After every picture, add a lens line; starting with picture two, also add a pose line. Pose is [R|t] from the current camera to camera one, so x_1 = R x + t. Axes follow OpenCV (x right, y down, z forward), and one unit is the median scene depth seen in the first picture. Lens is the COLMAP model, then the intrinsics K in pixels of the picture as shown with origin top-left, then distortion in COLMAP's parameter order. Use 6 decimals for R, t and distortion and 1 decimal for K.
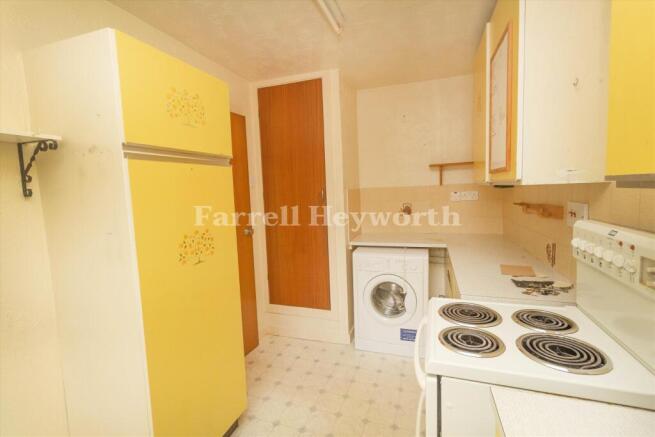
lens RADIAL K [[303.4, 0, 331.1], [0, 303.4, 216.3], [0, 0, 1]] dist [0.005337, 0.000690]
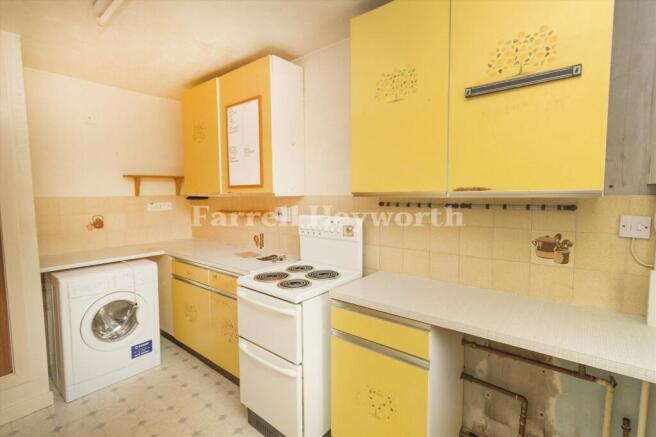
lens RADIAL K [[303.8, 0, 329.0], [0, 303.8, 216.9], [0, 0, 1]] dist [0.005337, 0.000690]
pose [[0.360347, -0.035884, 0.932128, -0.703120], [0.081100, 0.996681, 0.007017, 0.020349], [-0.929286, 0.073067, 0.362062, 0.103628]]
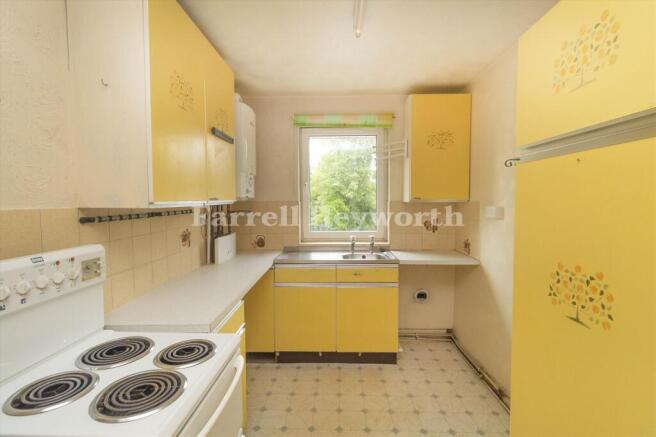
lens RADIAL K [[303.8, 0, 330.2], [0, 303.8, 216.2], [0, 0, 1]] dist [0.005337, 0.000690]
pose [[-0.954613, 0.061493, -0.291433, 0.171608], [0.015410, 0.987342, 0.157855, -0.142992], [0.297451, 0.146200, -0.943477, 1.366266]]
